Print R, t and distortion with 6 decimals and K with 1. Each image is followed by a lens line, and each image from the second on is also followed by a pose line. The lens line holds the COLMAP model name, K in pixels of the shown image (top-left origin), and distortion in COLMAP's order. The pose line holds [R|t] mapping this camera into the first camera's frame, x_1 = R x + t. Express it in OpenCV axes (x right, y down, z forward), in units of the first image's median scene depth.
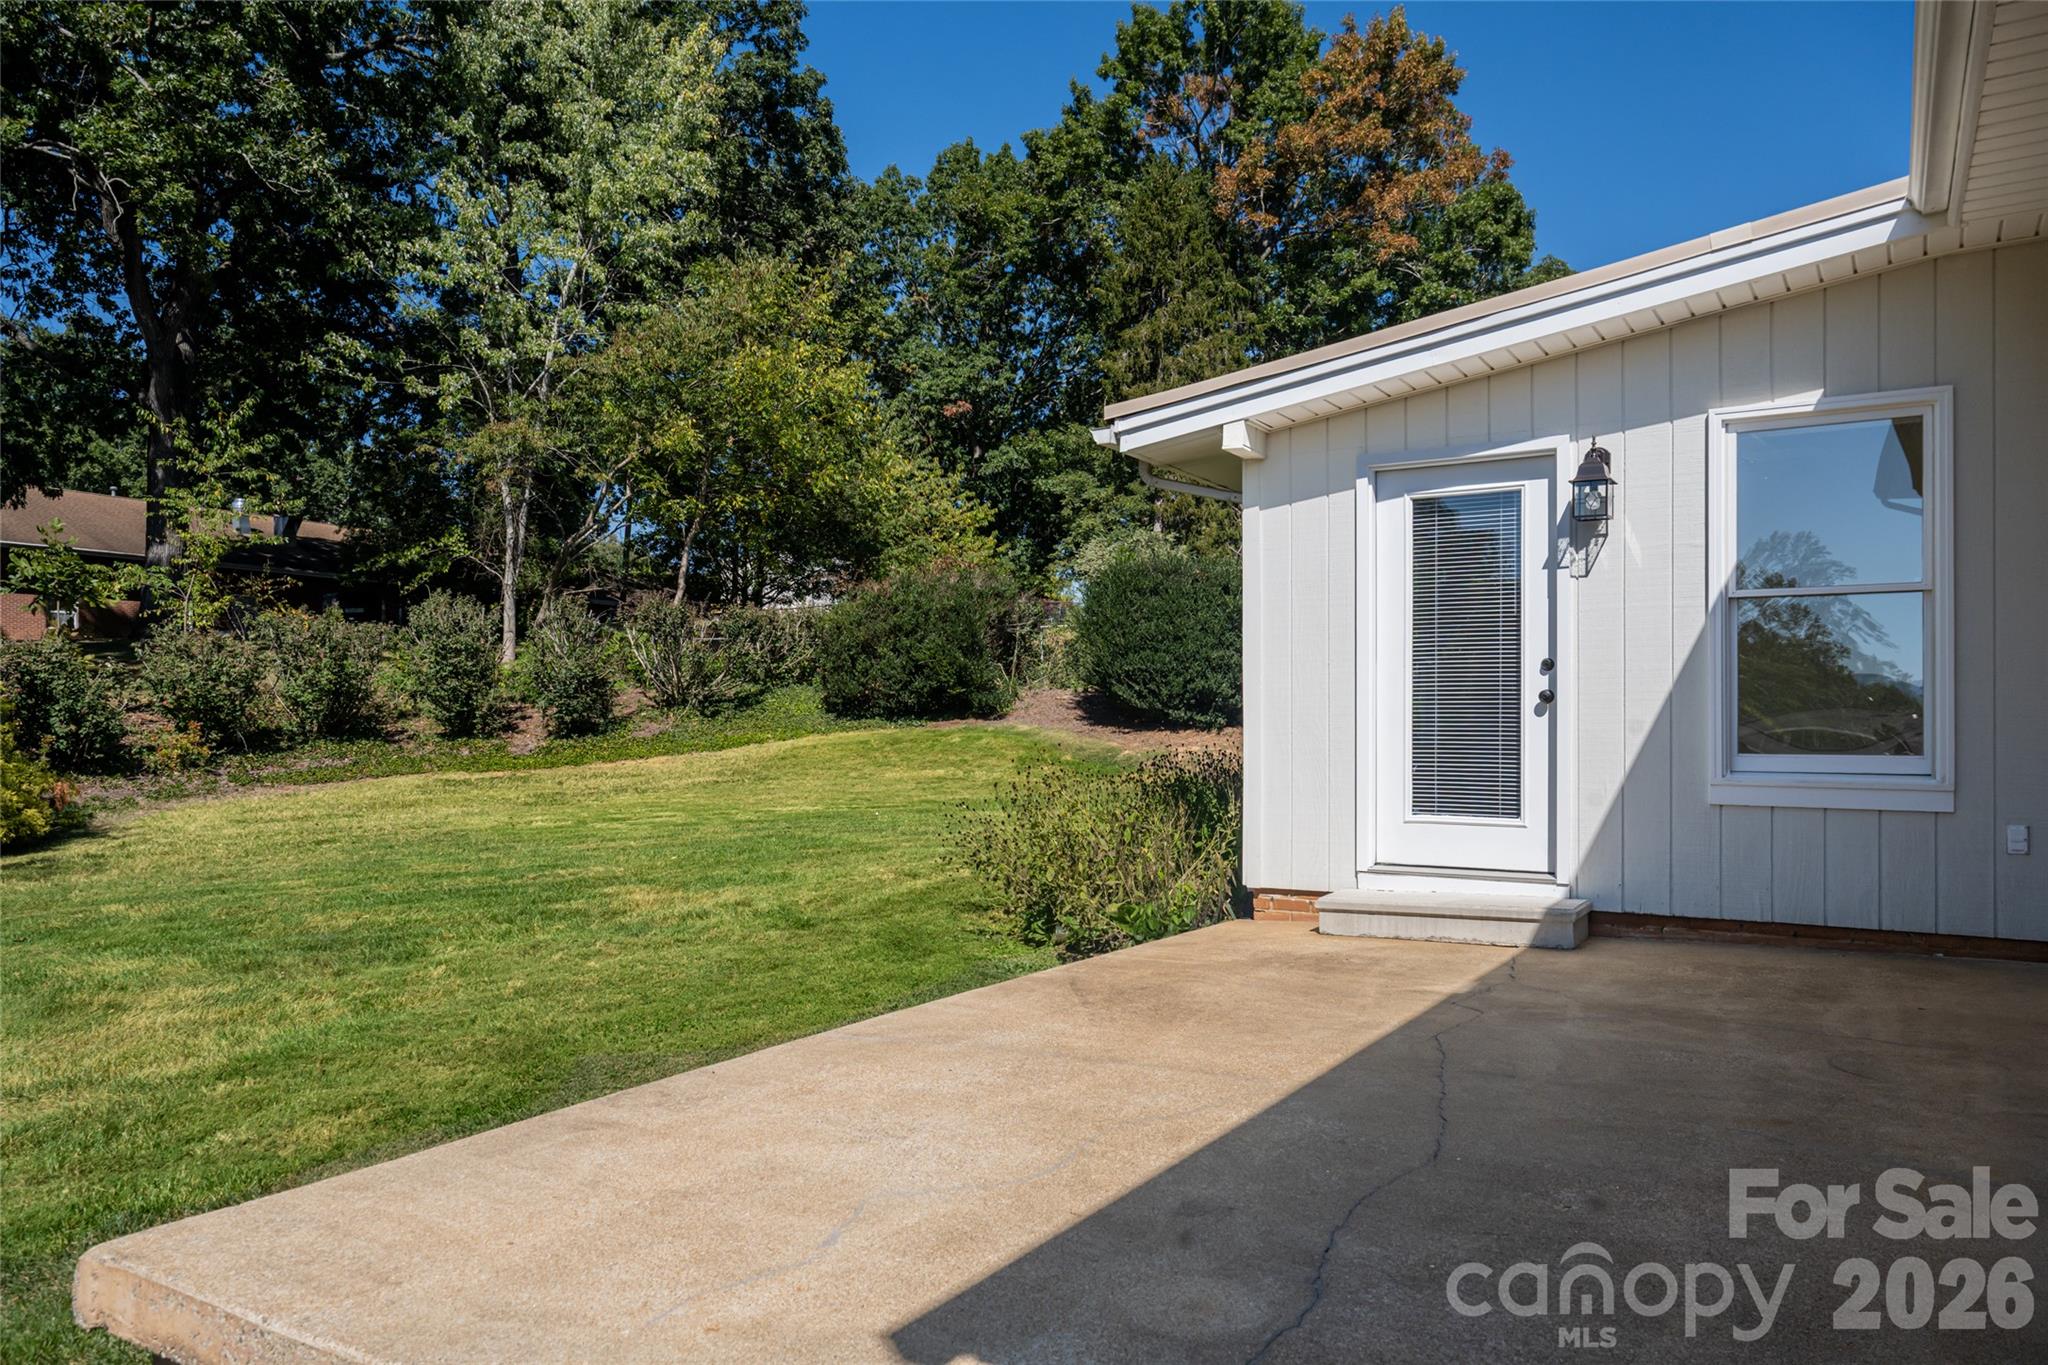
lens RADIAL K [[1389.5, 0, 1024.0], [0, 1389.5, 682.5], [0, 0, 1]] dist [-0.007794, -0.000478]
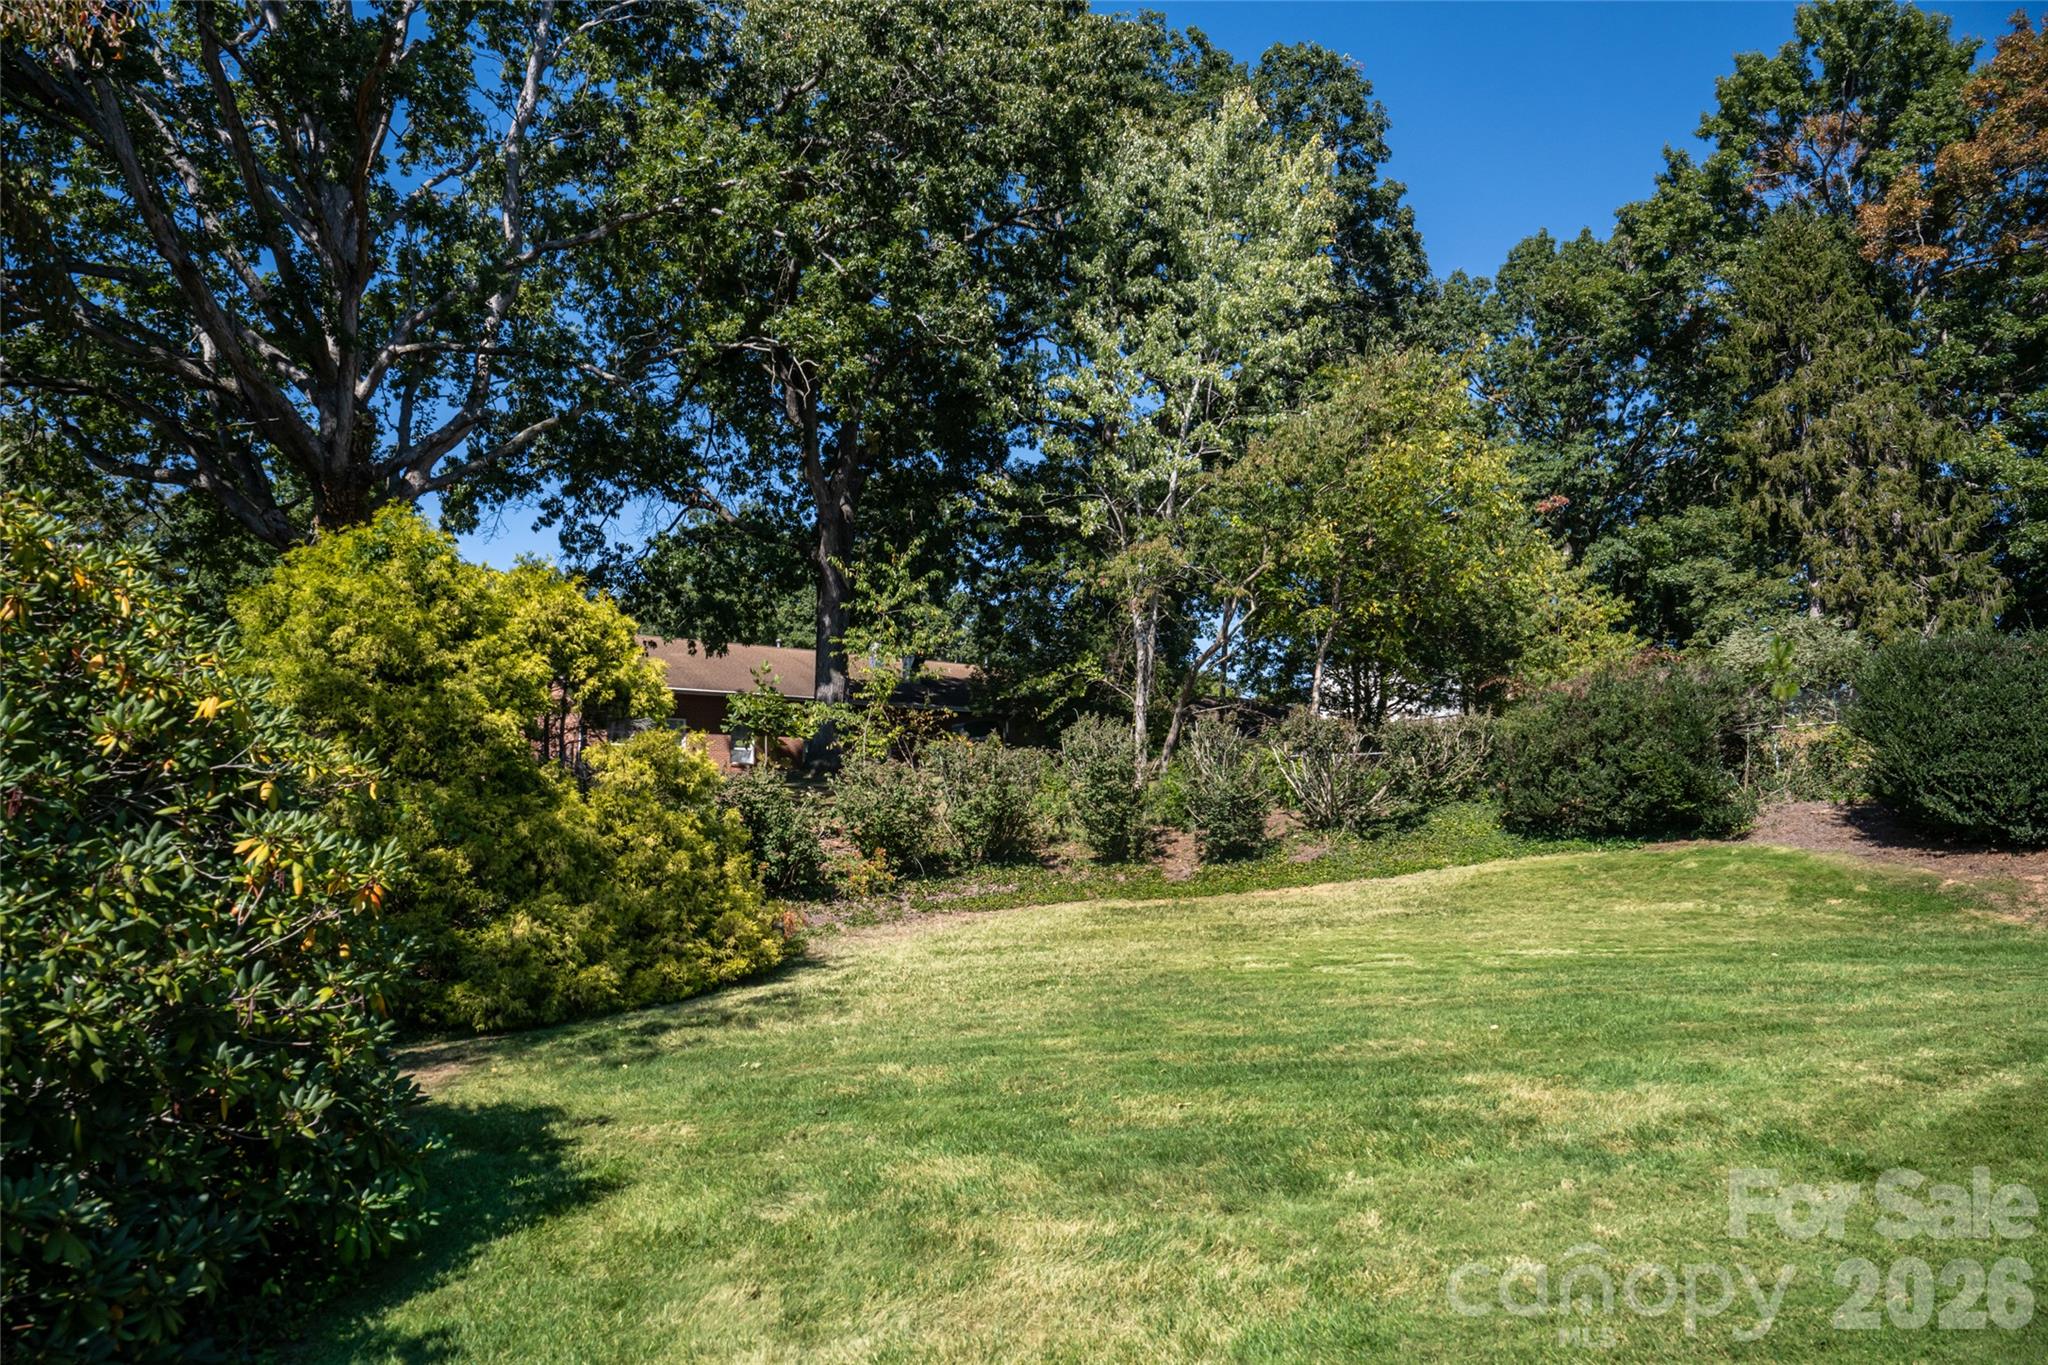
lens RADIAL K [[1320.2, 0, 1022.9], [0, 1320.2, 627.1], [0, 0, 1]] dist [-0.015601, 0.002331]
pose [[0.929476, -0.064988, -0.363114, -0.110517], [0.017150, 0.990908, -0.133447, -0.001720], [0.368485, 0.117808, 0.922139, 0.094189]]
